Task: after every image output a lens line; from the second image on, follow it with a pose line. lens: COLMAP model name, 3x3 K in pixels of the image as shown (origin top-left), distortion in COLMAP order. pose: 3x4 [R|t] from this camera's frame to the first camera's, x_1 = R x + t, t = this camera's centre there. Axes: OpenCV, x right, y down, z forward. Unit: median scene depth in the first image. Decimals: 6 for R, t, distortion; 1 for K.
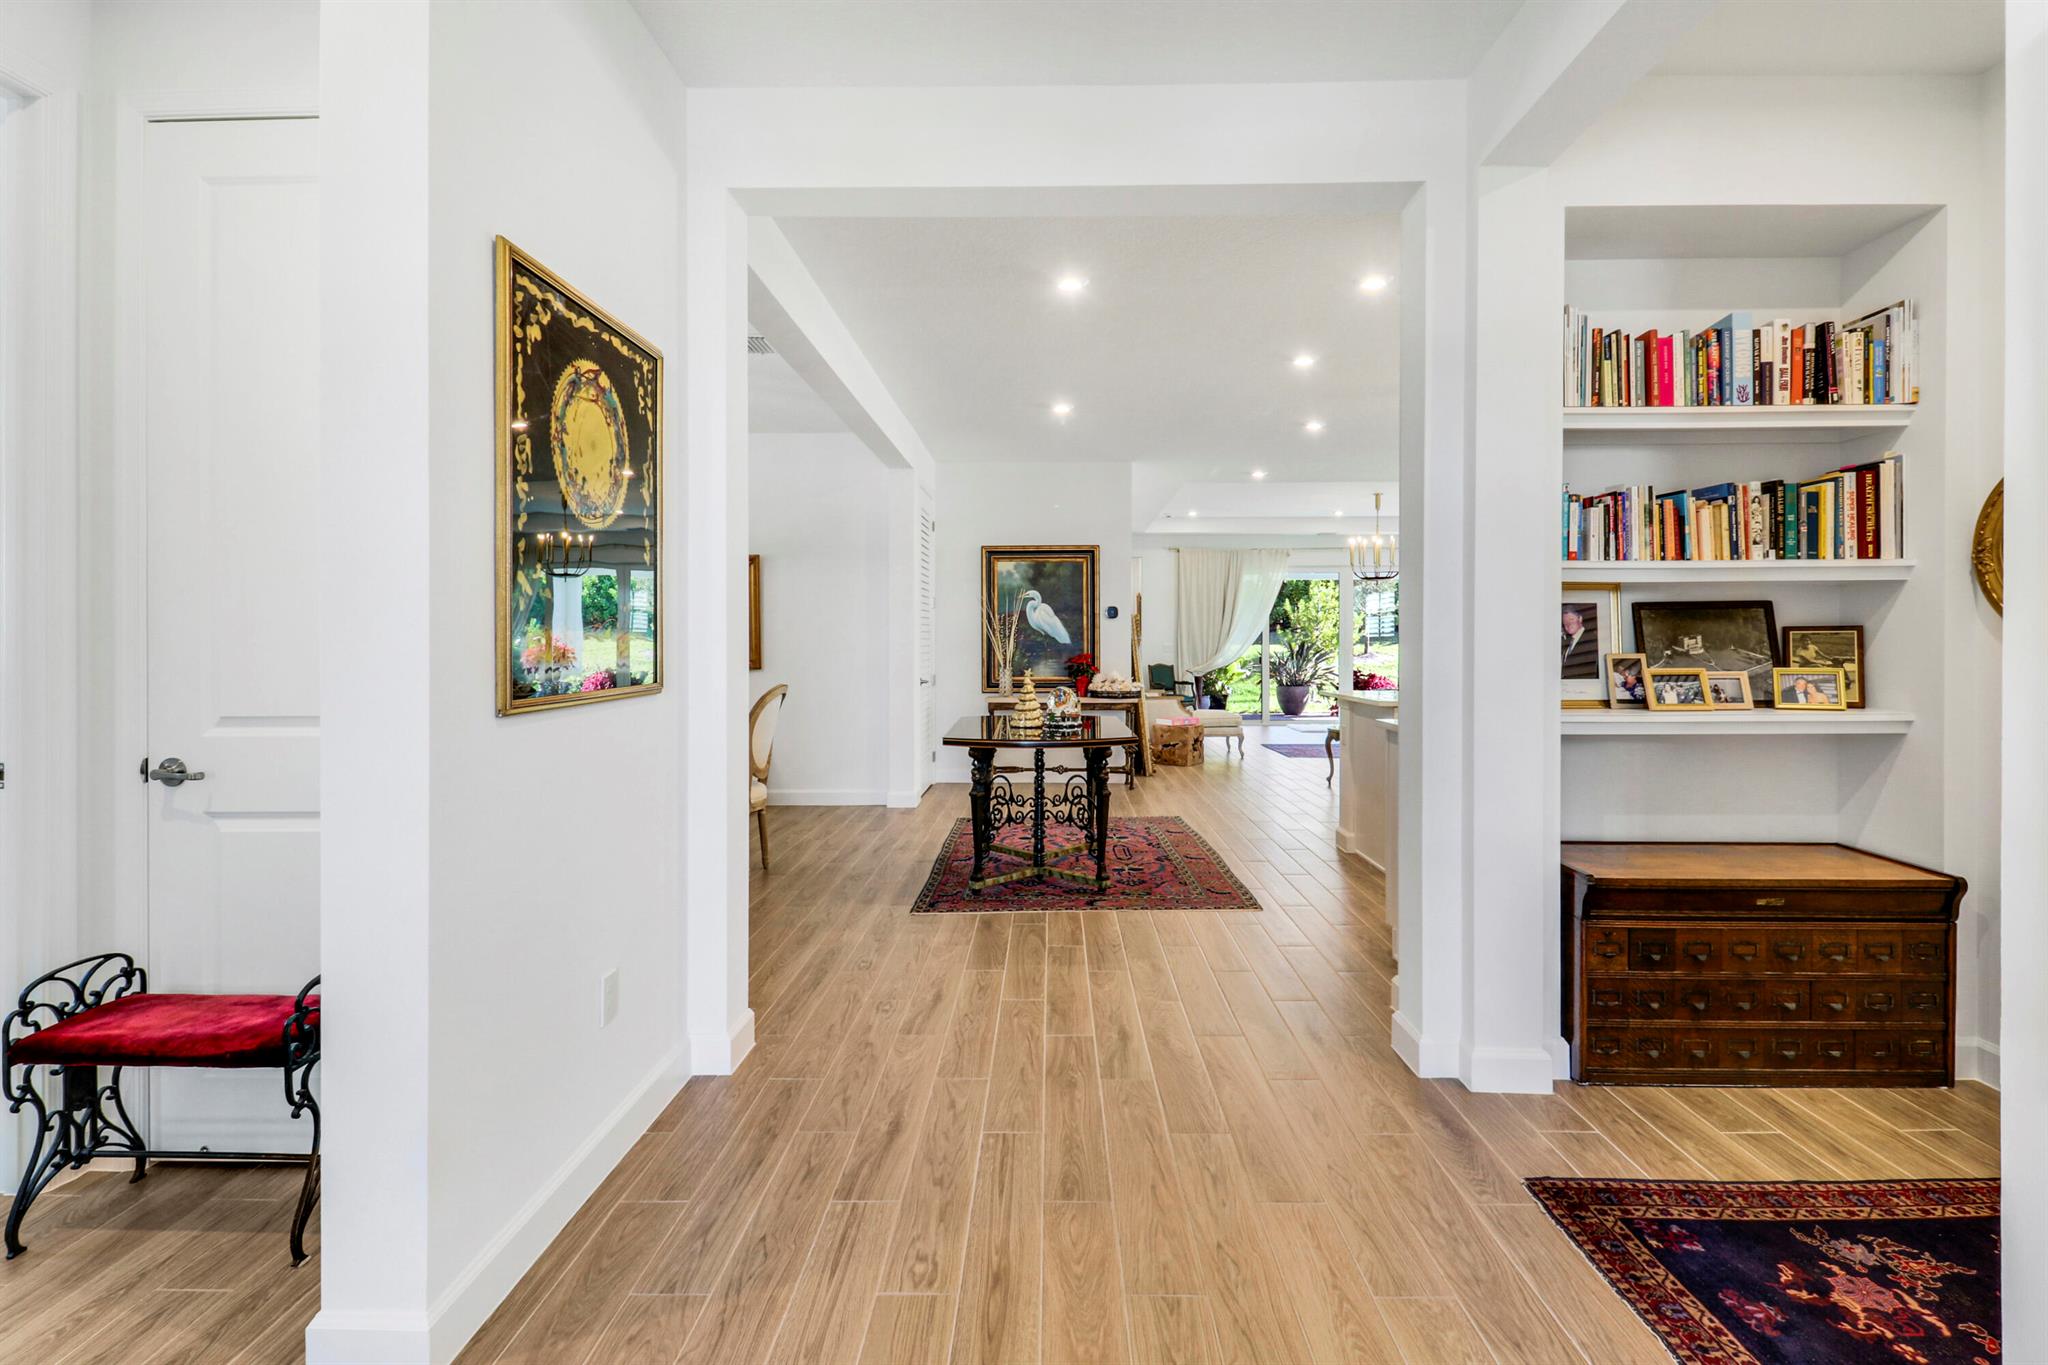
lens RADIAL K [[970.3, 0, 1051.2], [0, 970.3, 648.8], [0, 0, 1]] dist [-0.005956, -0.008904]
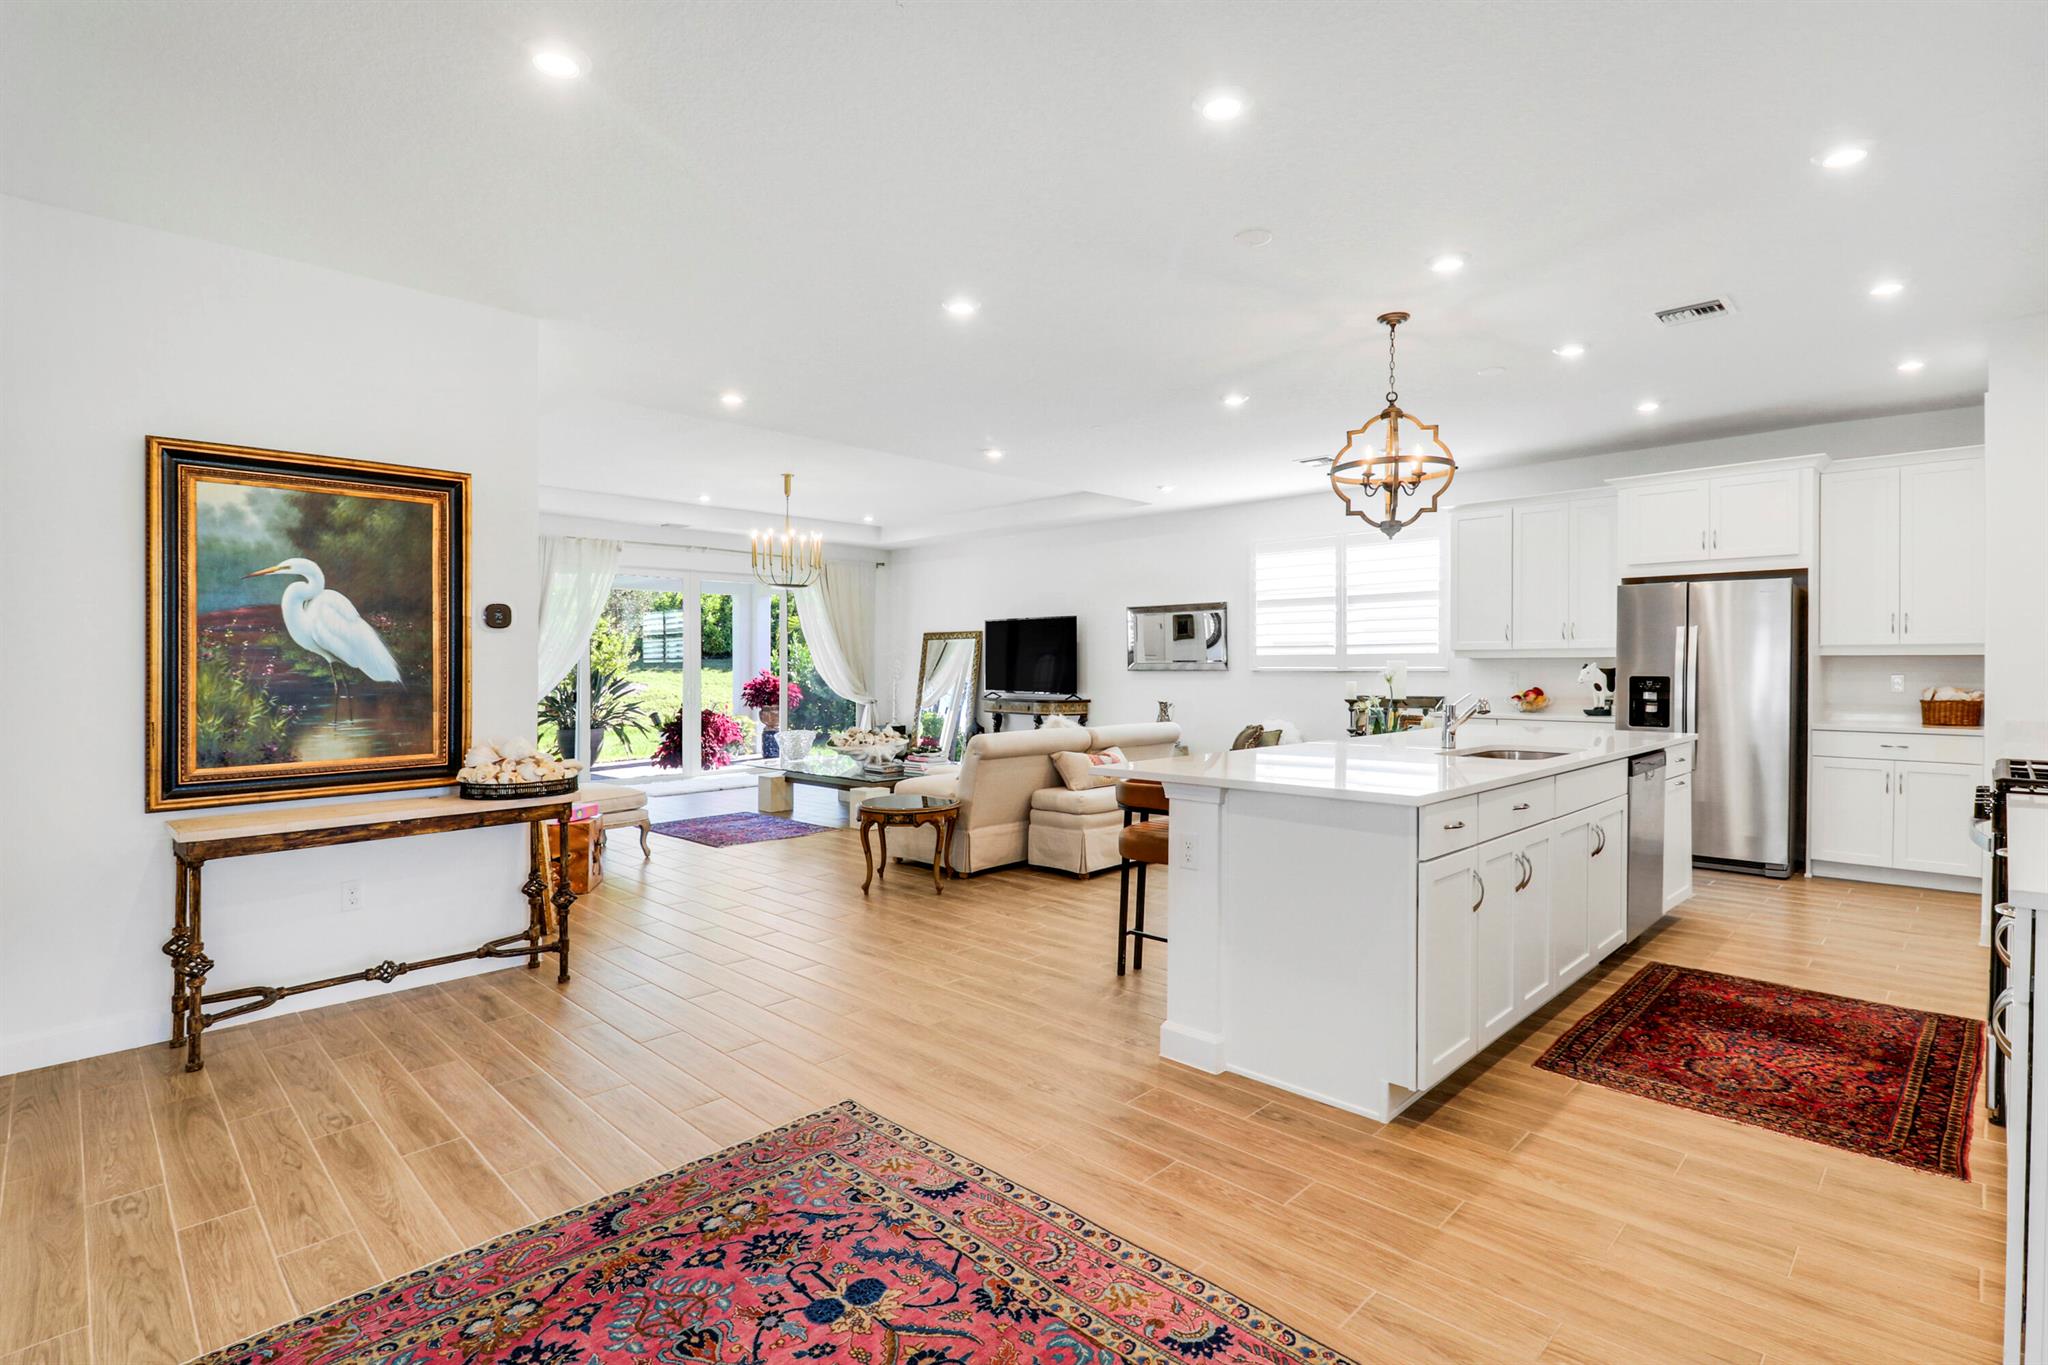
lens RADIAL K [[970.3, 0, 1037.2], [0, 970.3, 682.0], [0, 0, 1]] dist [-0.005956, -0.008904]
pose [[0.703000, -0.013732, 0.711058, -0.056529], [0.007163, 0.999900, 0.012228, -0.005132], [-0.711154, -0.003503, 0.703027, 0.281157]]
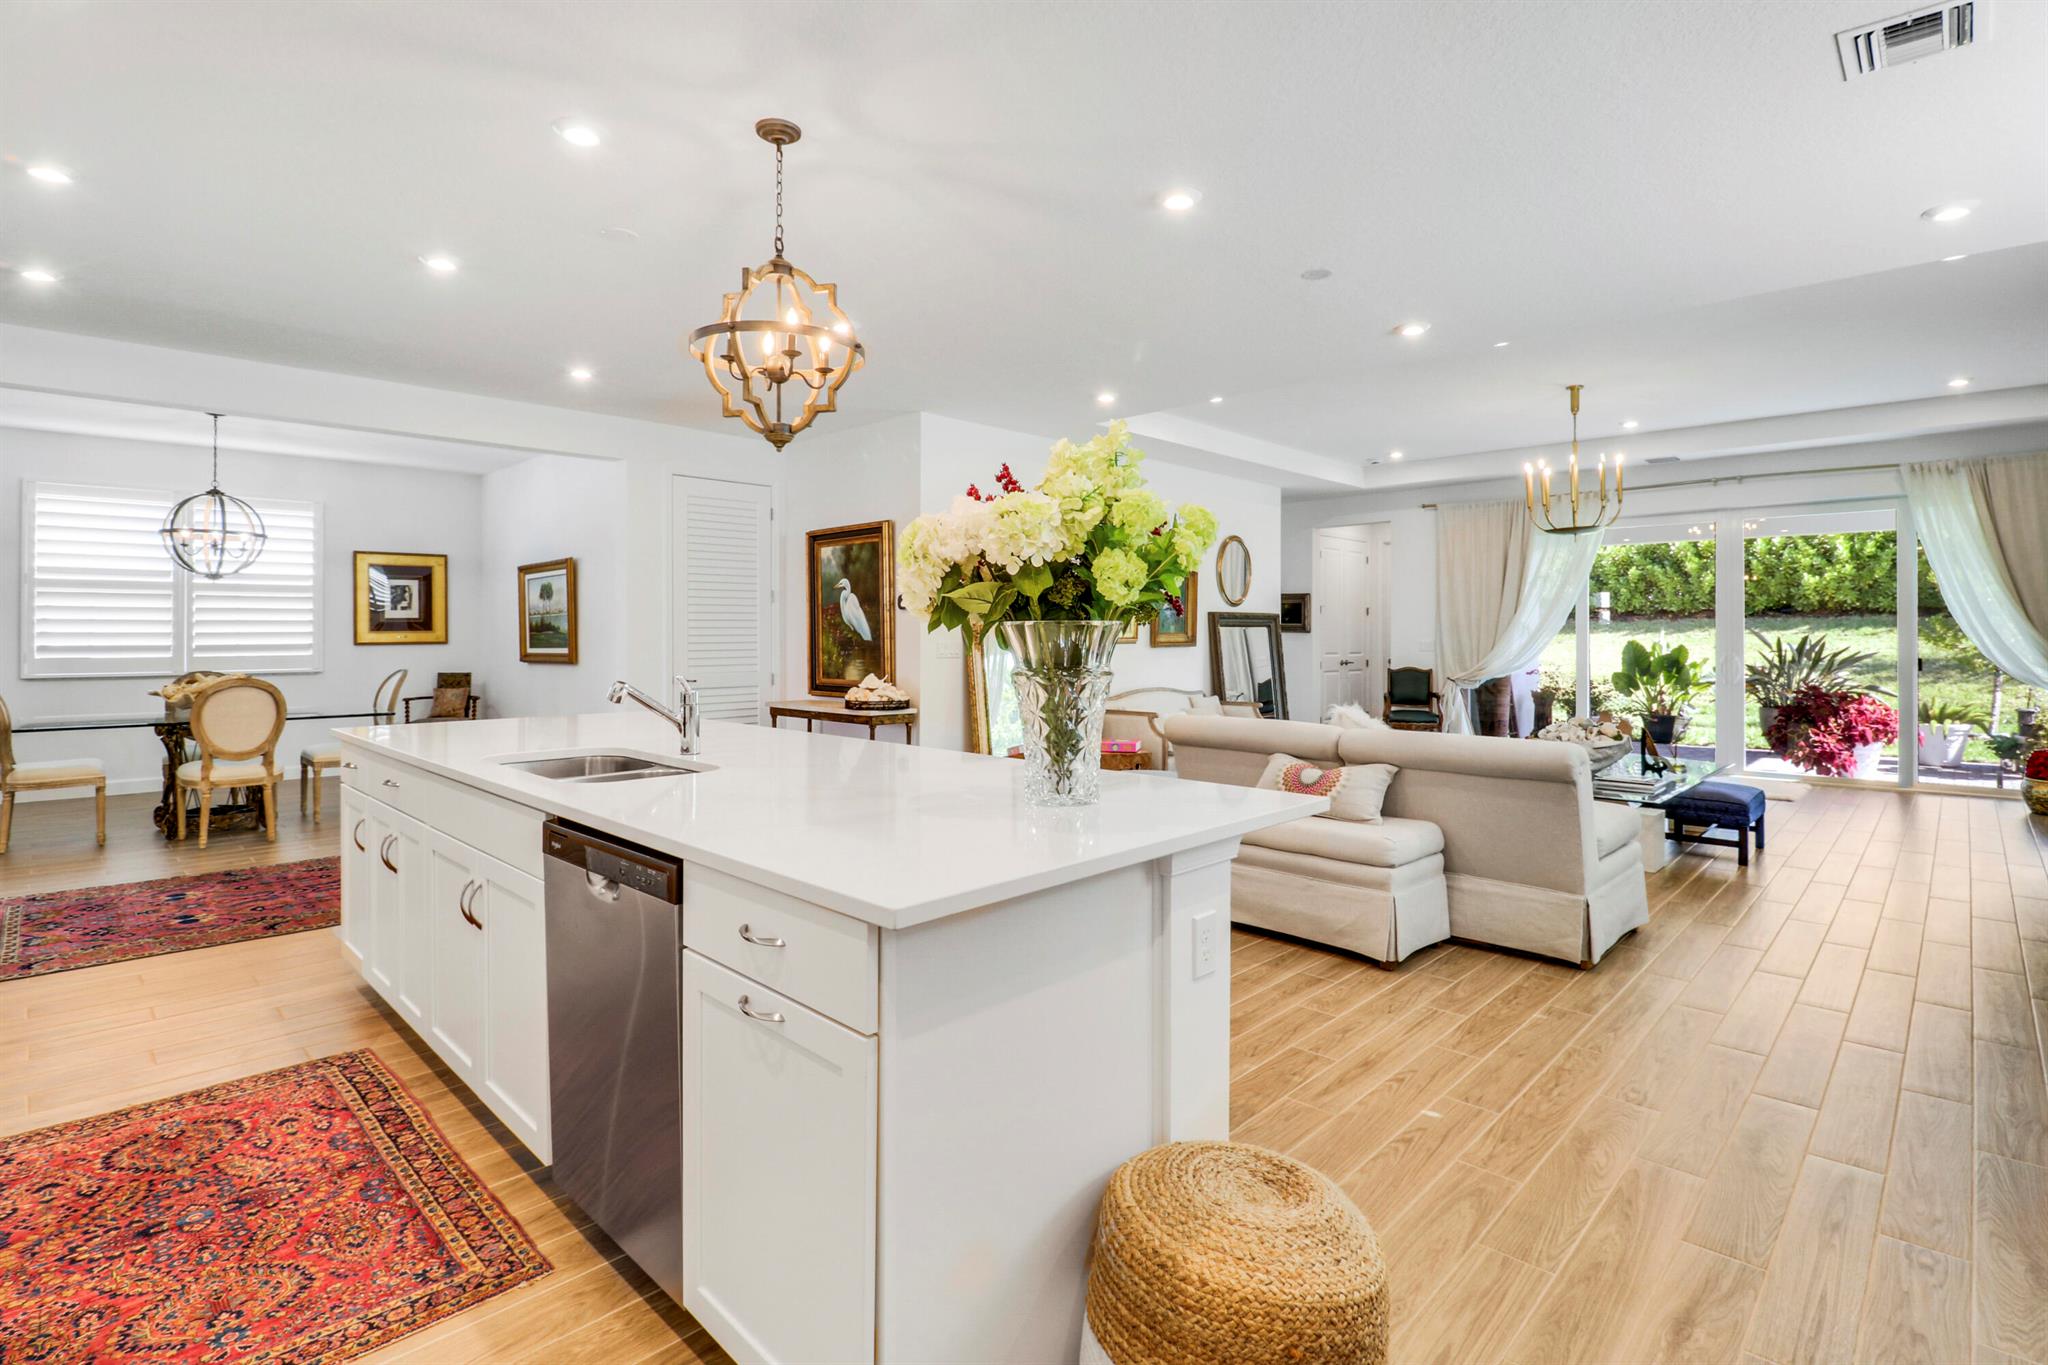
lens RADIAL K [[970.3, 0, 1054.2], [0, 970.3, 624.1], [0, 0, 1]] dist [-0.005956, -0.008904]
pose [[0.729135, -0.010464, -0.684290, 0.423539], [-0.002150, 0.999843, -0.017581, -0.003384], [0.684367, 0.014290, 0.728998, 0.302719]]
